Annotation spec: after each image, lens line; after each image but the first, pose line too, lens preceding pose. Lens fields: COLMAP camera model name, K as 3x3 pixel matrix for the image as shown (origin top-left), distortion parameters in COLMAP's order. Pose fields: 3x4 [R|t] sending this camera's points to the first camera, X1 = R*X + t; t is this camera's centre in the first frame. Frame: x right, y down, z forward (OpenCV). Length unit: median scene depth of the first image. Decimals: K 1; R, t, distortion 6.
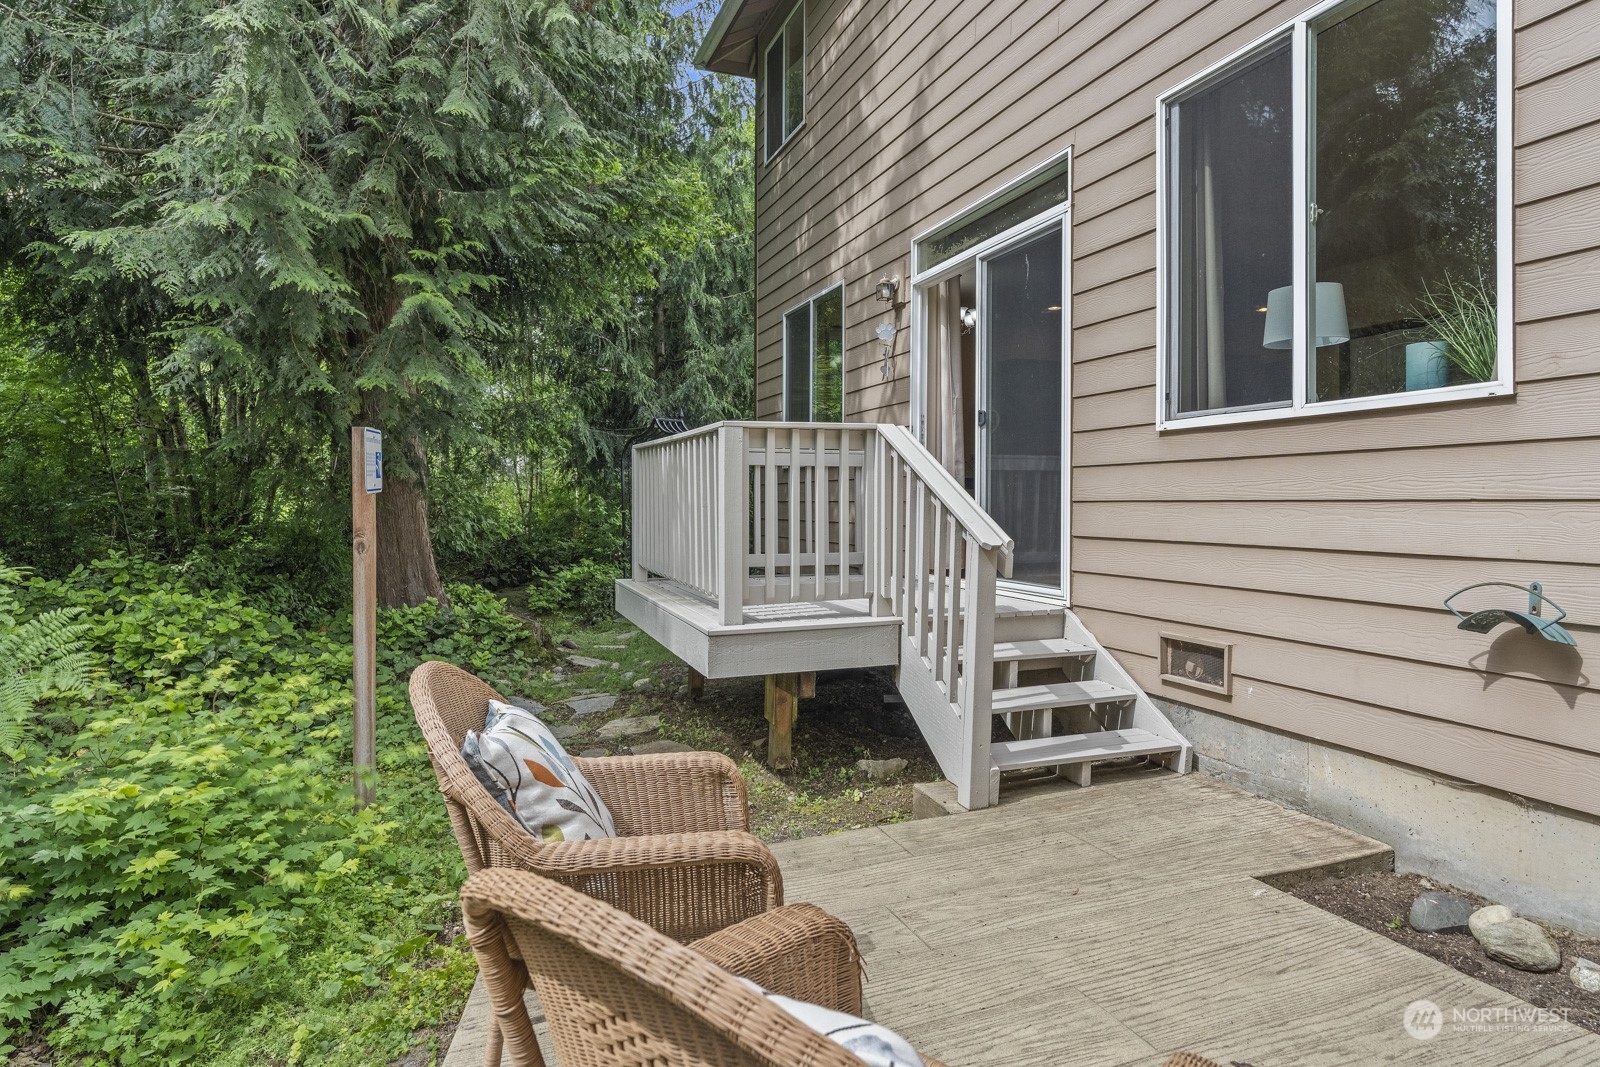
lens RADIAL K [[927.8, 0, 805.6], [0, 927.8, 524.5], [0, 0, 1]] dist [-0.004036, -0.000126]
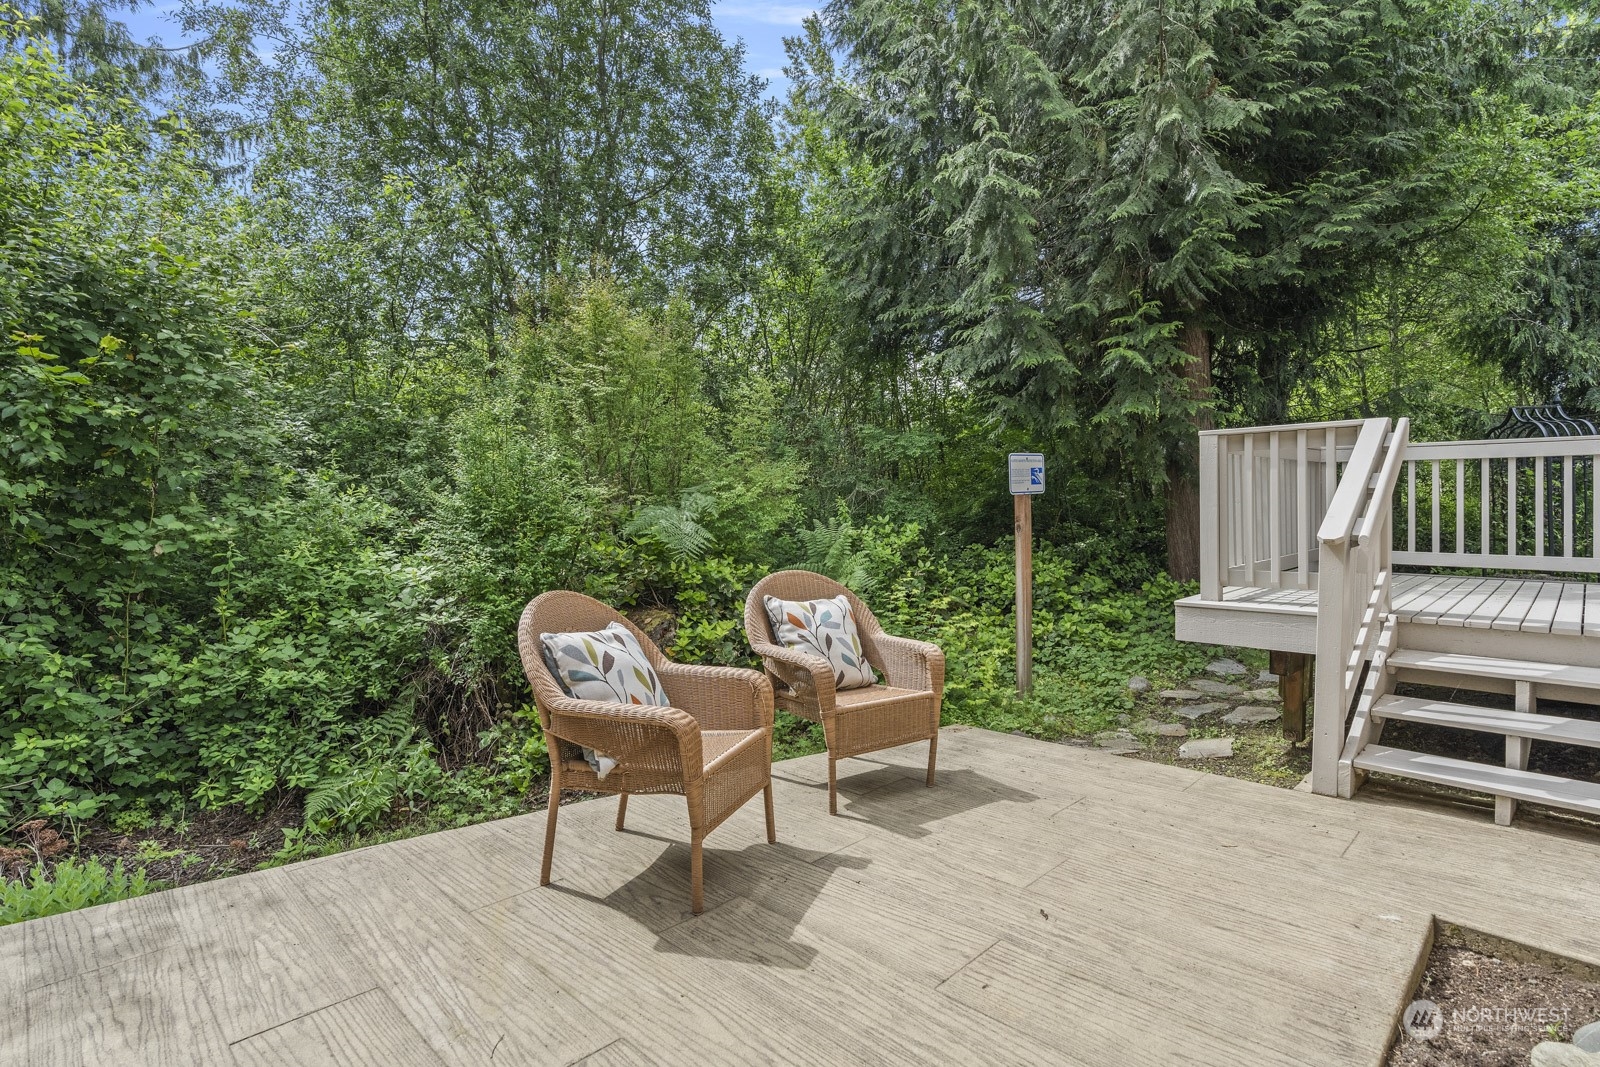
lens RADIAL K [[811.8, 0, 803.3], [0, 811.8, 525.0], [0, 0, 1]] dist [0.000252, 0.000003]
pose [[0.407397, 0.021390, -0.913000, 0.802741], [-0.013152, 0.999759, 0.017554, -0.000307], [0.913156, 0.004856, 0.407581, 0.110255]]
